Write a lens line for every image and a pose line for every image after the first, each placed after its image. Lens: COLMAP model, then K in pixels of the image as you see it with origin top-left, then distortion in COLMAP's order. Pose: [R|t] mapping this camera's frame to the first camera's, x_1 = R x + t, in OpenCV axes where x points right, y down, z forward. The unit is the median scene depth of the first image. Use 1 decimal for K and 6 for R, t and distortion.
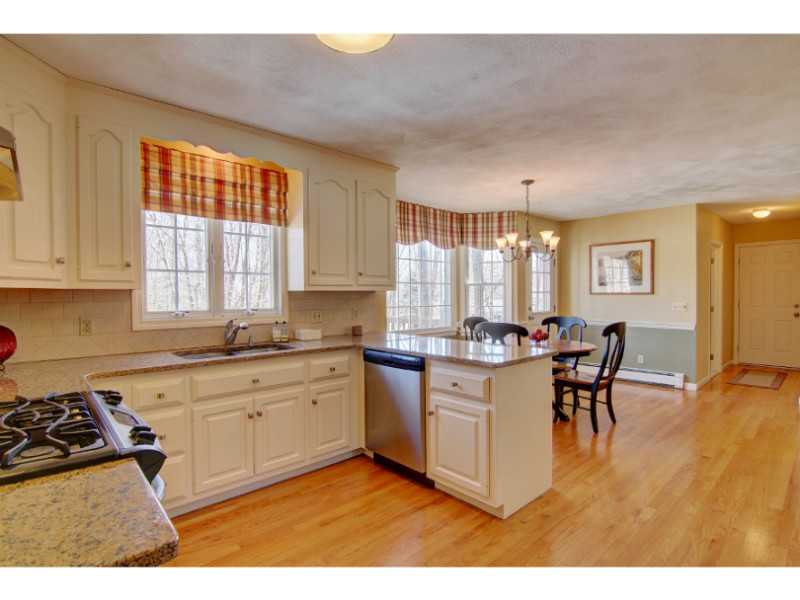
lens RADIAL K [[406.6, 0, 391.8], [0, 406.6, 301.2], [0, 0, 1]] dist [-0.018377, -0.005142]
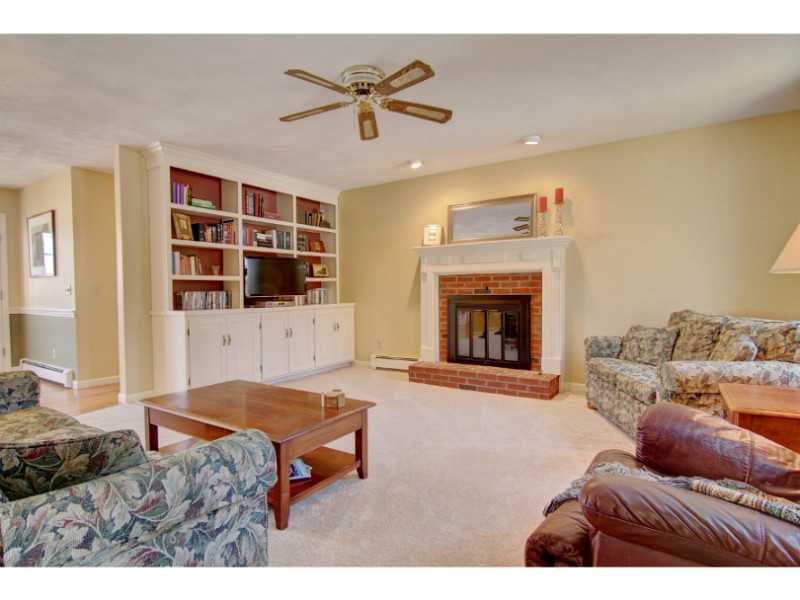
lens RADIAL K [[426.7, 0, 392.9], [0, 426.7, 303.5], [0, 0, 1]] dist [-0.011671, -0.002839]
pose [[0.963609, -0.009807, 0.267137, 2.032515], [0.007260, 0.999918, 0.010523, 0.067856], [-0.267218, -0.008201, 0.963601, -0.070171]]
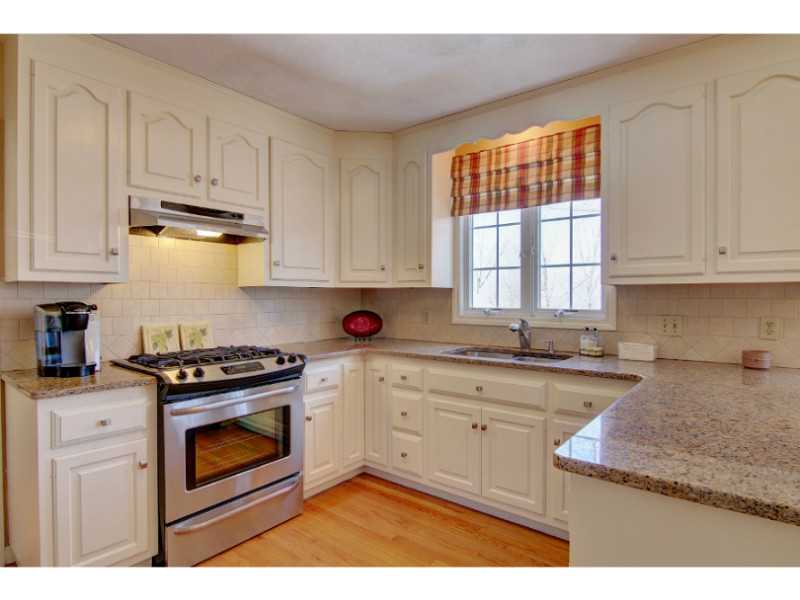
lens RADIAL K [[426.7, 0, 398.4], [0, 426.7, 301.6], [0, 0, 1]] dist [-0.011671, -0.002839]
pose [[0.164604, 0.017706, -0.986201, 0.457645], [-0.012350, 0.999797, 0.015889, -0.005415], [0.986282, 0.009565, 0.164789, 0.556955]]
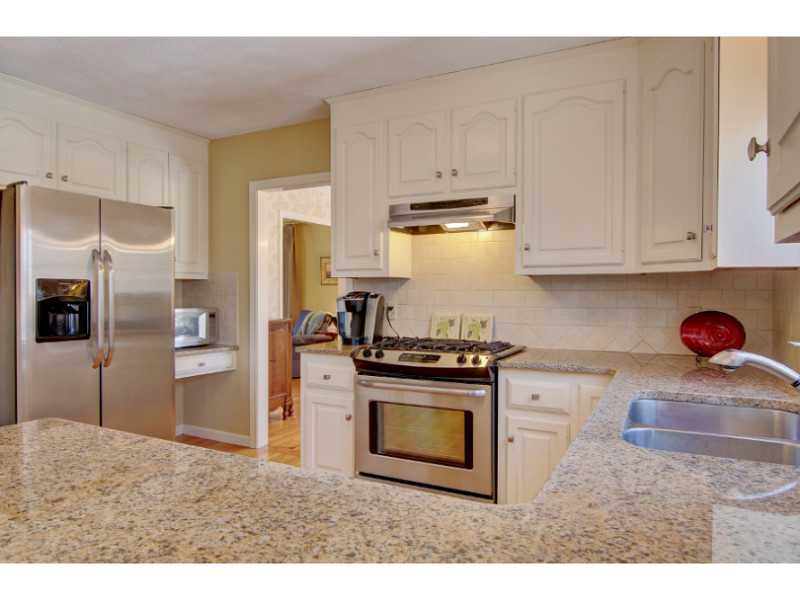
lens RADIAL K [[525.3, 0, 398.1], [0, 525.3, 296.3], [0, 0, 1]] dist [0.011486, 0.001077]
pose [[-0.931721, 0.009304, -0.363056, 0.071921], [0.001786, 0.999777, 0.021037, -0.002553], [0.363171, 0.018952, -0.931530, 1.222433]]
